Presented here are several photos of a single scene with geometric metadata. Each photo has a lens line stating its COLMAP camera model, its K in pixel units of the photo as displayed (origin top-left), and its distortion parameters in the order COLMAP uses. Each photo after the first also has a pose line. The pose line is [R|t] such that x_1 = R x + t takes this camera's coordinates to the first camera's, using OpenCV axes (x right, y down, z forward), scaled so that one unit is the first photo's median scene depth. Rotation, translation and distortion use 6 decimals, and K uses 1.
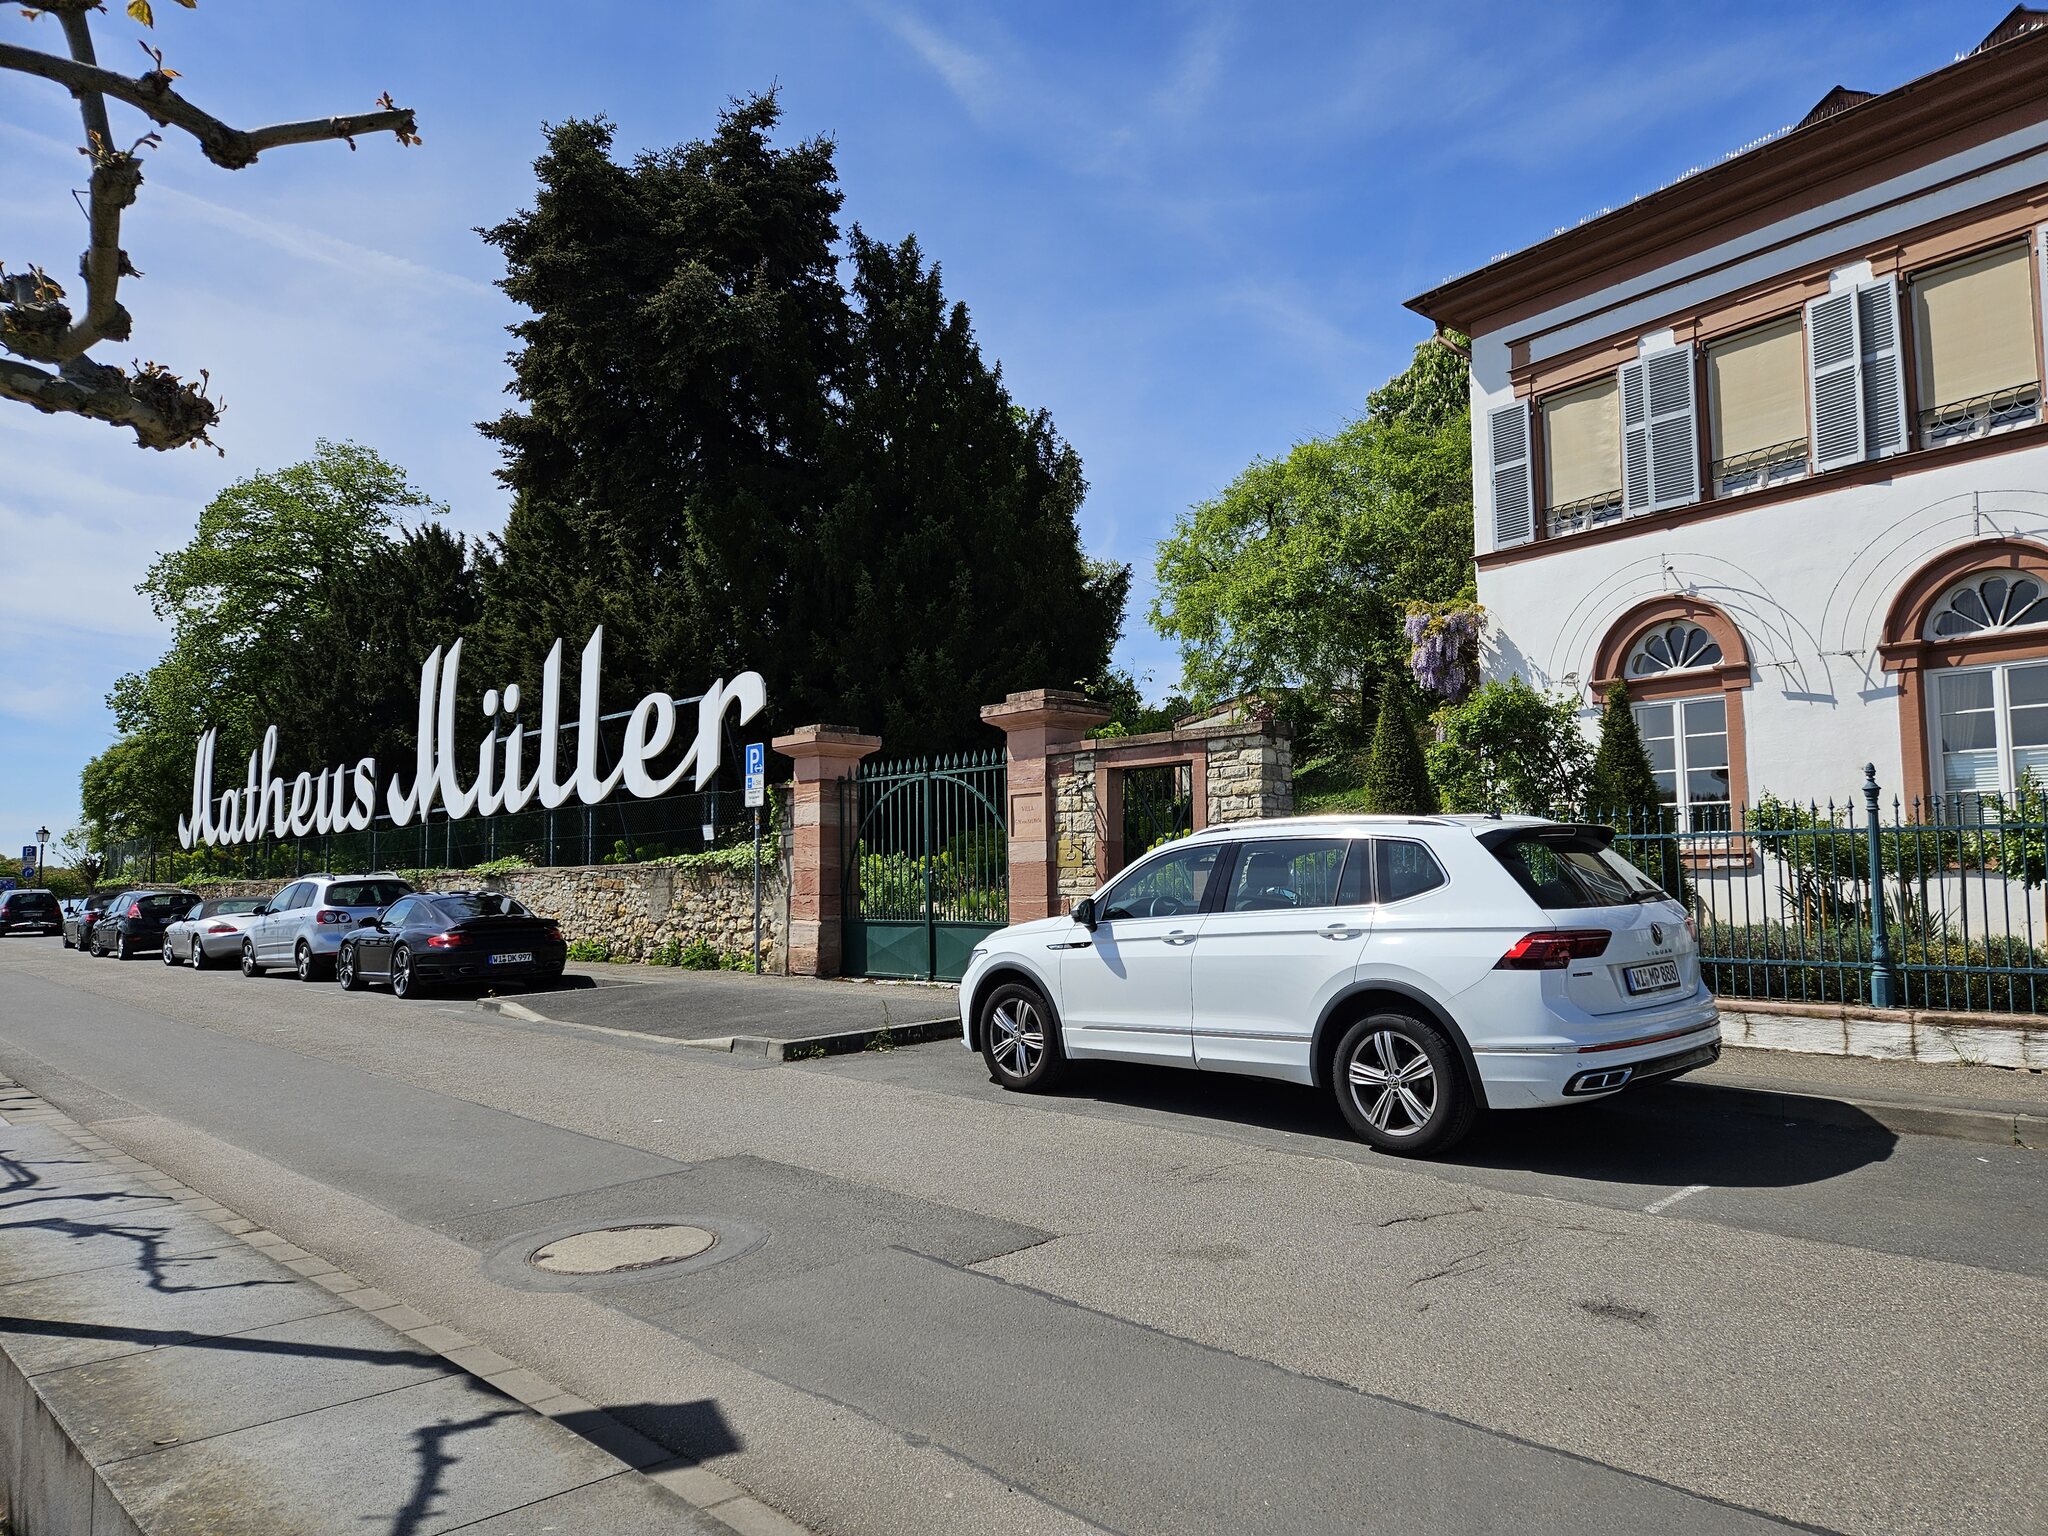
lens RADIAL K [[1369.4, 0, 1025.8], [0, 1369.4, 764.0], [0, 0, 1]] dist [-0.003254, -0.003599]
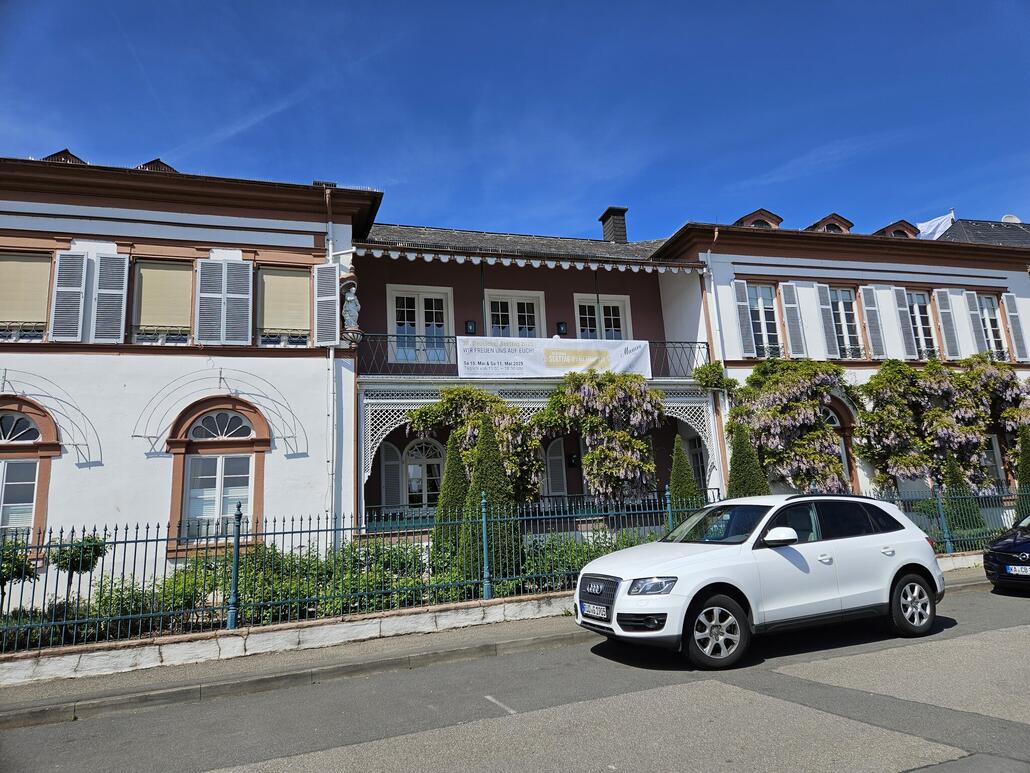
lens RADIAL K [[688.7, 0, 516.7], [0, 688.7, 382.8], [0, 0, 1]] dist [-0.003254, -0.003599]
pose [[0.244961, 0.192948, 0.950139, -0.191793], [-0.007626, 0.980350, -0.197117, 0.022250], [-0.969503, 0.041040, 0.241619, 0.300047]]
